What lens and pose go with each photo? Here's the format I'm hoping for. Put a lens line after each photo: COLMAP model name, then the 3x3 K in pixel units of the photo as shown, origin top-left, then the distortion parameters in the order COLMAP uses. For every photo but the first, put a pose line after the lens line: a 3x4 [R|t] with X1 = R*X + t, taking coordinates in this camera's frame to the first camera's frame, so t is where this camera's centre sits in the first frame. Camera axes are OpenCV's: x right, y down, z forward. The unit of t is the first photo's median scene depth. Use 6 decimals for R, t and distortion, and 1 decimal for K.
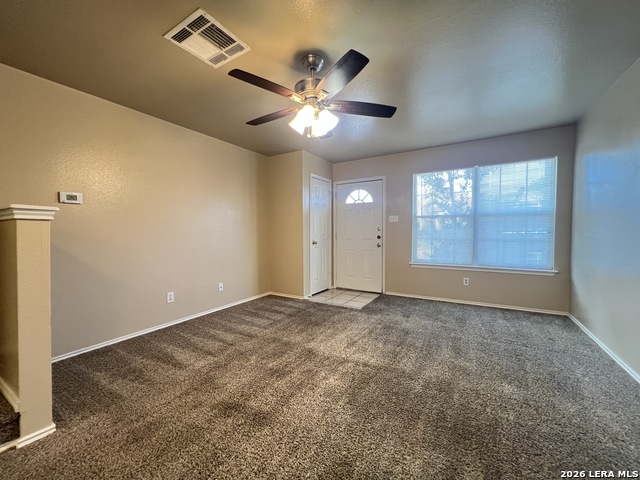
lens RADIAL K [[256.8, 0, 321.2], [0, 256.8, 238.9], [0, 0, 1]] dist [-0.000592, -0.000139]
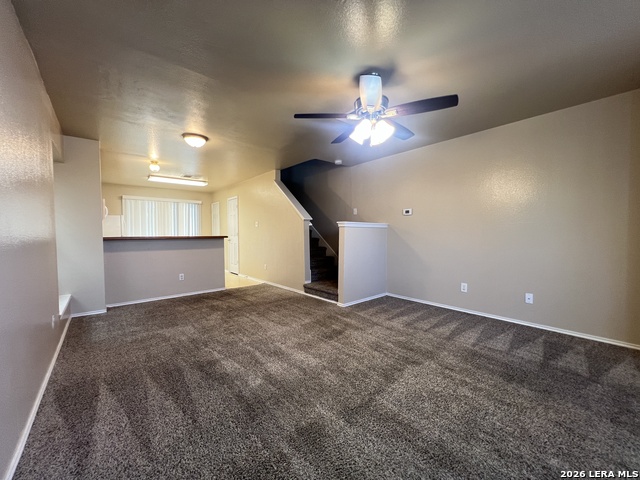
lens RADIAL K [[256.8, 0, 321.3], [0, 256.8, 239.6], [0, 0, 1]] dist [-0.000592, -0.000139]
pose [[-0.308405, 0.038876, -0.950460, 0.750491], [-0.022597, 0.998583, 0.048177, -0.033175], [0.950987, 0.036336, -0.307090, 0.776903]]
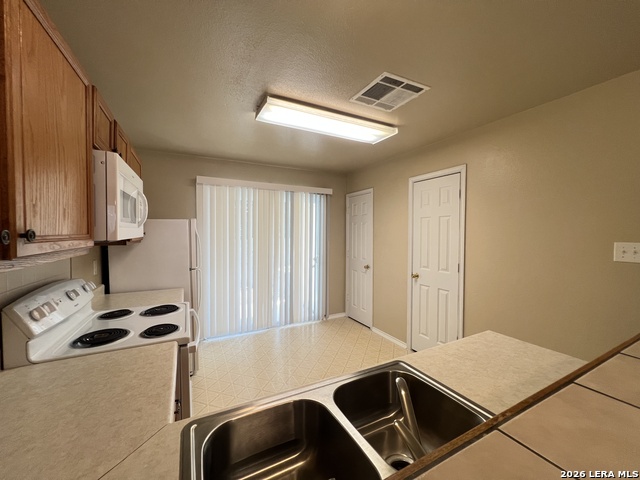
lens RADIAL K [[256.8, 0, 316.0], [0, 256.8, 236.2], [0, 0, 1]] dist [-0.000592, -0.000139]
pose [[-0.531161, 0.015976, -0.847120, -0.221434], [-0.028802, 0.998904, 0.036898, -0.079014], [0.846781, 0.043998, -0.530119, -0.587653]]
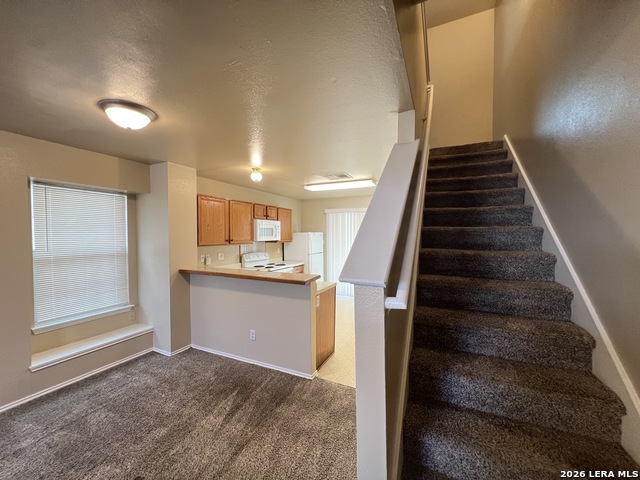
lens RADIAL K [[256.8, 0, 321.8], [0, 256.8, 240.6], [0, 0, 1]] dist [-0.000592, -0.000139]
pose [[-0.994397, 0.010183, -0.105216, -0.615235], [0.003665, 0.998072, 0.061961, -0.151177], [0.105644, 0.061229, -0.992517, 0.533291]]
